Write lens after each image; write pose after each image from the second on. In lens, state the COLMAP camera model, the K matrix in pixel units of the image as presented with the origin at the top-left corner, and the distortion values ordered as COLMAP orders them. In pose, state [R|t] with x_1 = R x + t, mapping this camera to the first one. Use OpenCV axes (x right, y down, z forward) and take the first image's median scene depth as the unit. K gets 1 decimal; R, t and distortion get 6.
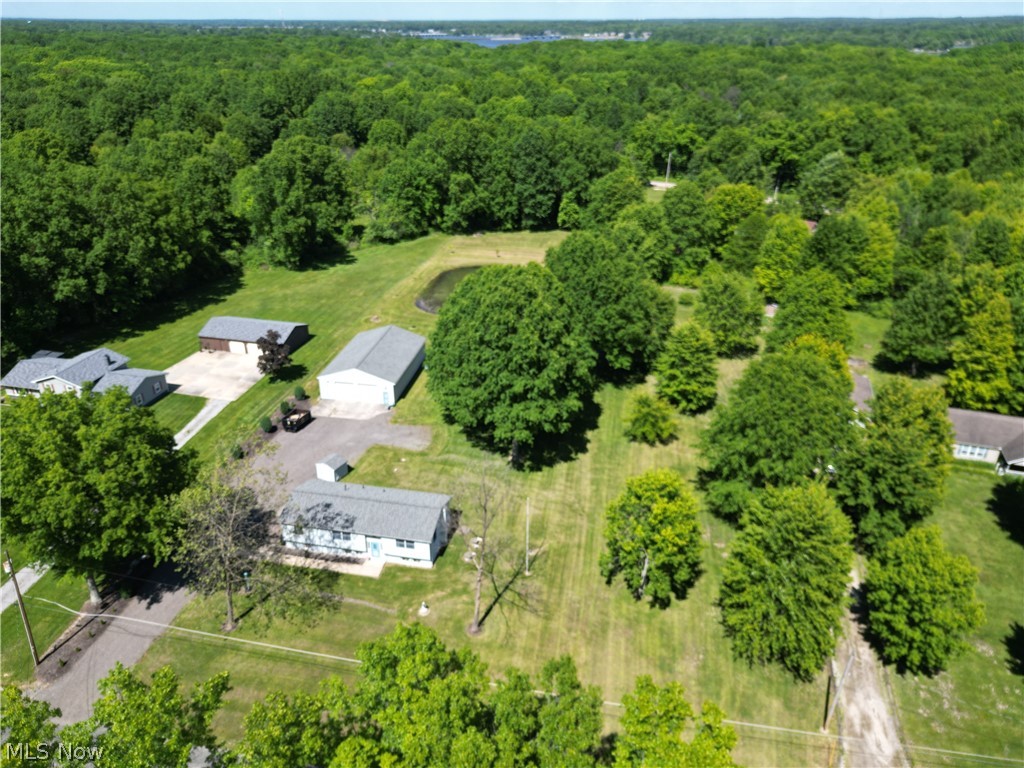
lens RADIAL K [[724.5, 0, 508.2], [0, 724.5, 378.0], [0, 0, 1]] dist [0.057275, -0.057731]
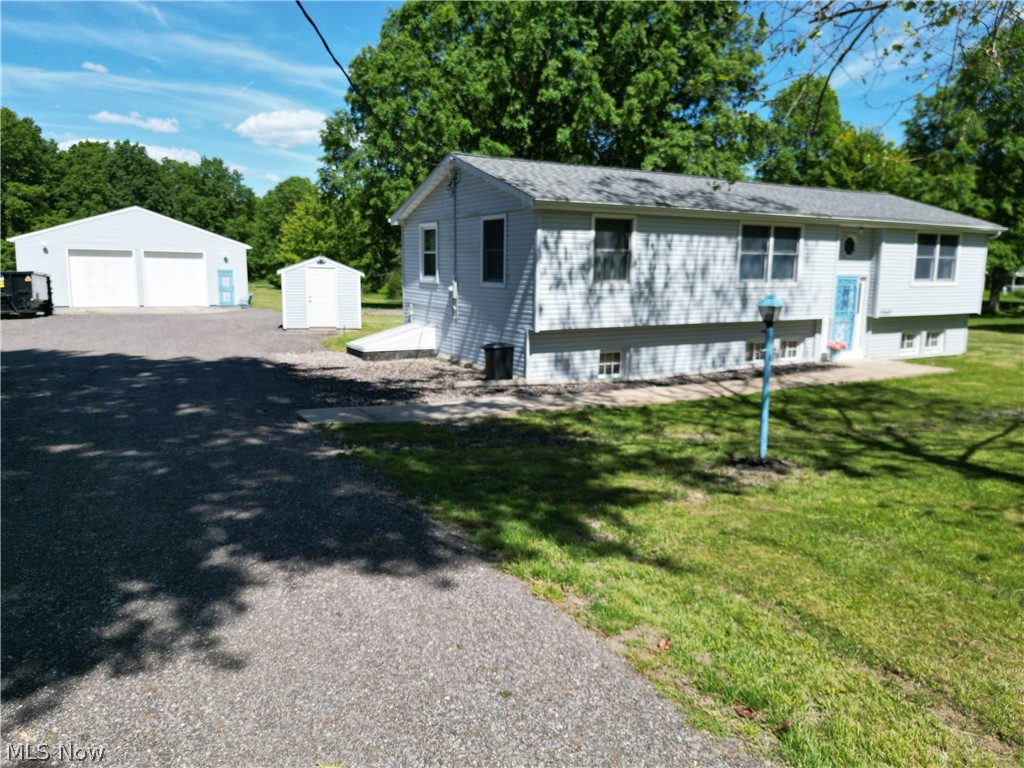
lens RADIAL K [[724.5, 0, 508.2], [0, 724.5, 378.0], [0, 0, 1]] dist [0.057275, -0.057731]
pose [[0.752095, -0.089644, 0.652930, -0.177964], [0.280931, 0.939799, -0.194568, 0.109130], [-0.596181, 0.329762, 0.732001, 0.352970]]
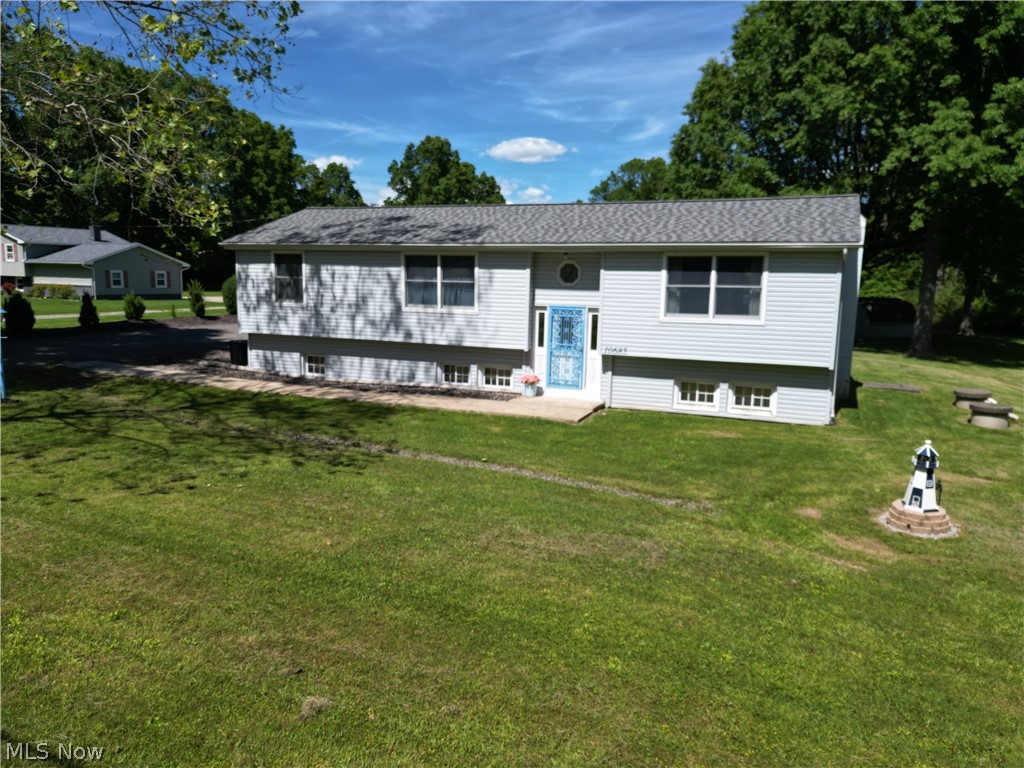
lens RADIAL K [[724.5, 0, 508.2], [0, 724.5, 378.0], [0, 0, 1]] dist [0.057275, -0.057731]
pose [[0.979920, 0.044870, -0.194278, -0.061718], [-0.103261, 0.947712, -0.301960, 0.126682], [0.170571, 0.315958, 0.933315, 0.309824]]
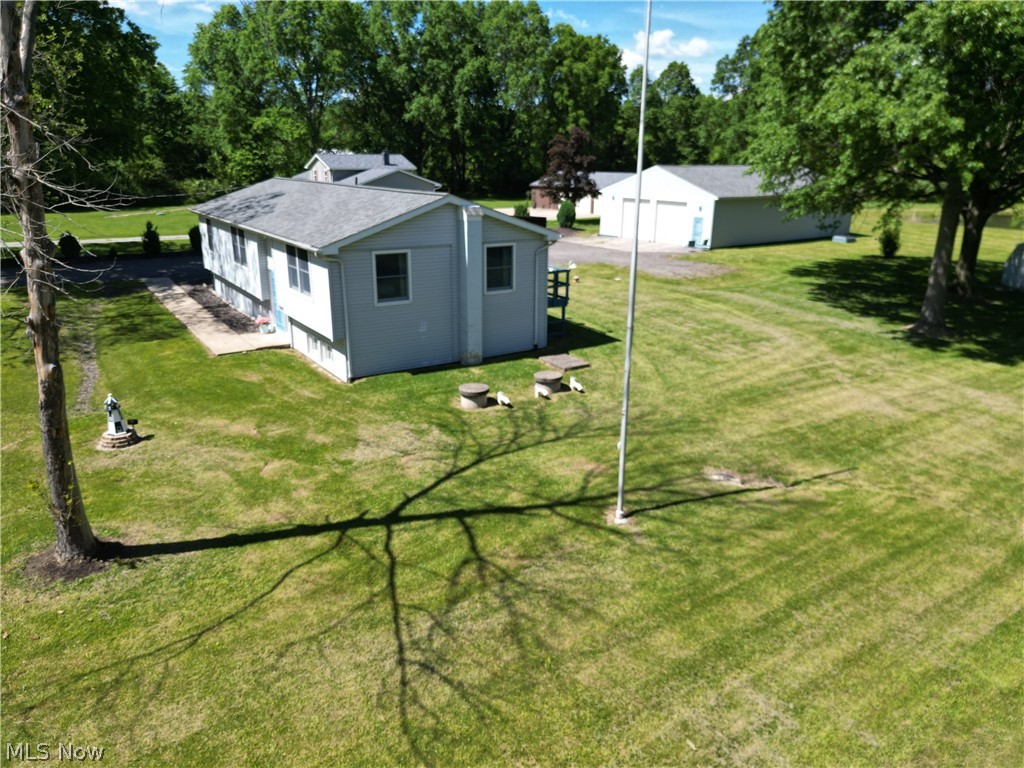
lens RADIAL K [[724.5, 0, 508.2], [0, 724.5, 378.0], [0, 0, 1]] dist [0.057275, -0.057731]
pose [[0.707027, 0.210223, -0.675218, 0.048796], [-0.318043, 0.947311, -0.038088, 0.098799], [0.631634, 0.241677, 0.736635, 0.330028]]
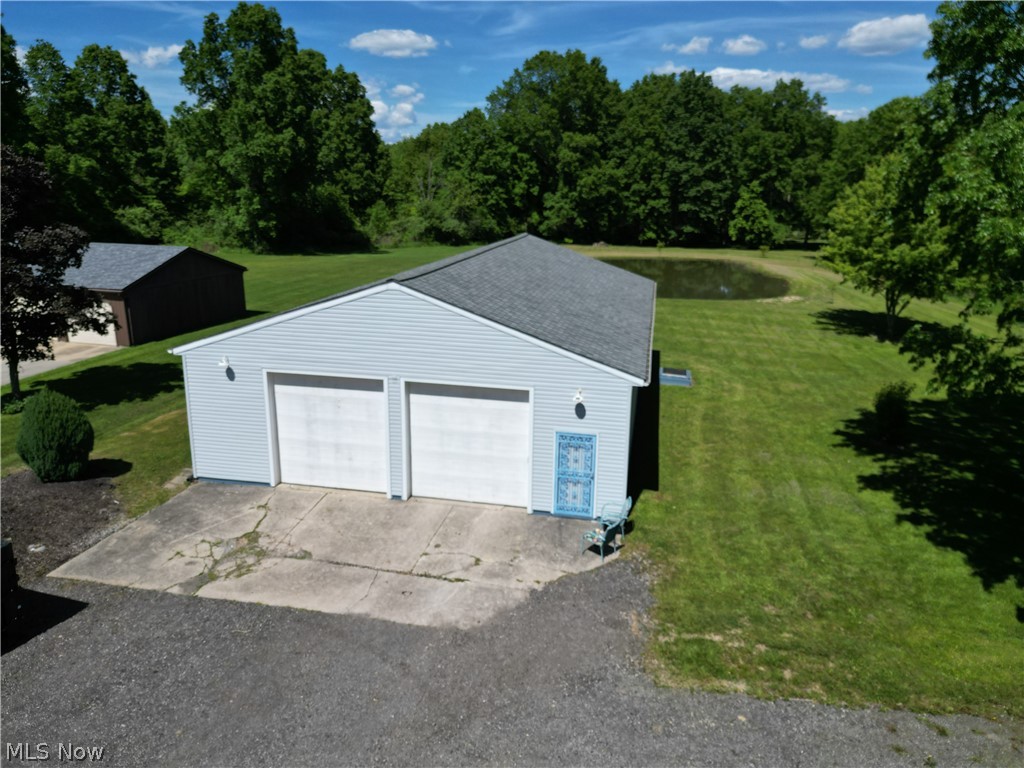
lens RADIAL K [[724.5, 0, 508.2], [0, 724.5, 378.0], [0, 0, 1]] dist [0.057275, -0.057731]
pose [[0.999391, 0.018709, -0.029468, -0.100346], [-0.024045, 0.980972, -0.192655, 0.021051], [0.025303, 0.193246, 0.980824, 0.468703]]
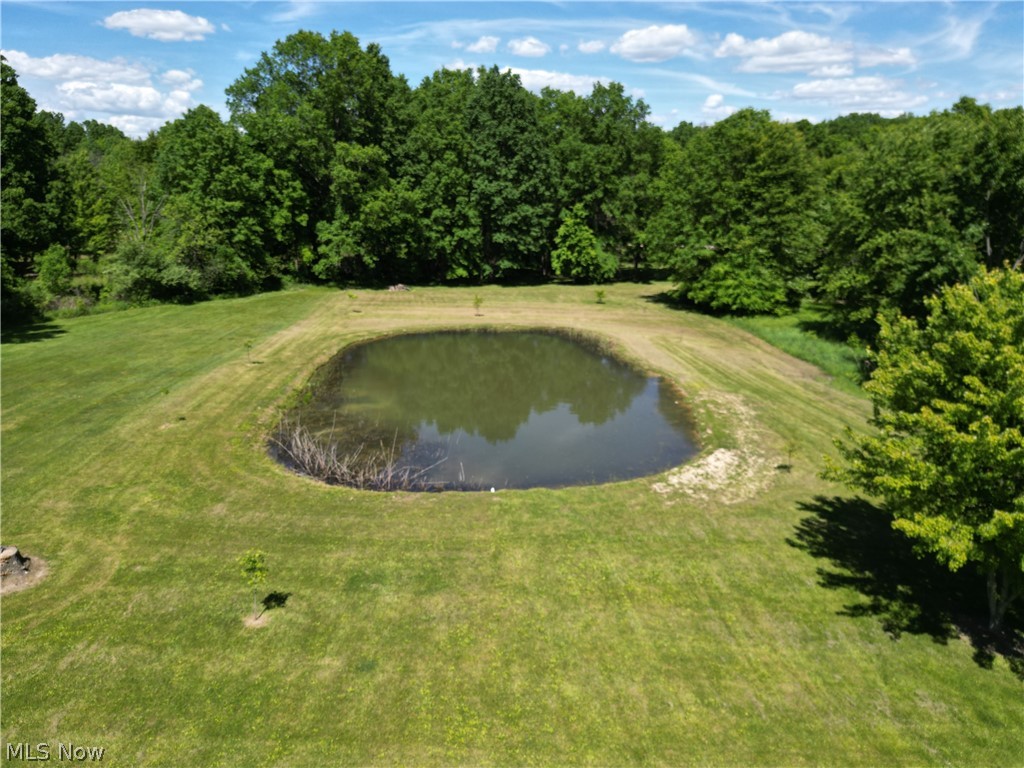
lens RADIAL K [[724.5, 0, 508.2], [0, 724.5, 378.0], [0, 0, 1]] dist [0.057275, -0.057731]
pose [[0.973827, -0.050417, 0.221629, -0.080897], [0.091225, 0.979802, -0.177948, -0.059729], [-0.208181, 0.193508, 0.958757, 0.591241]]
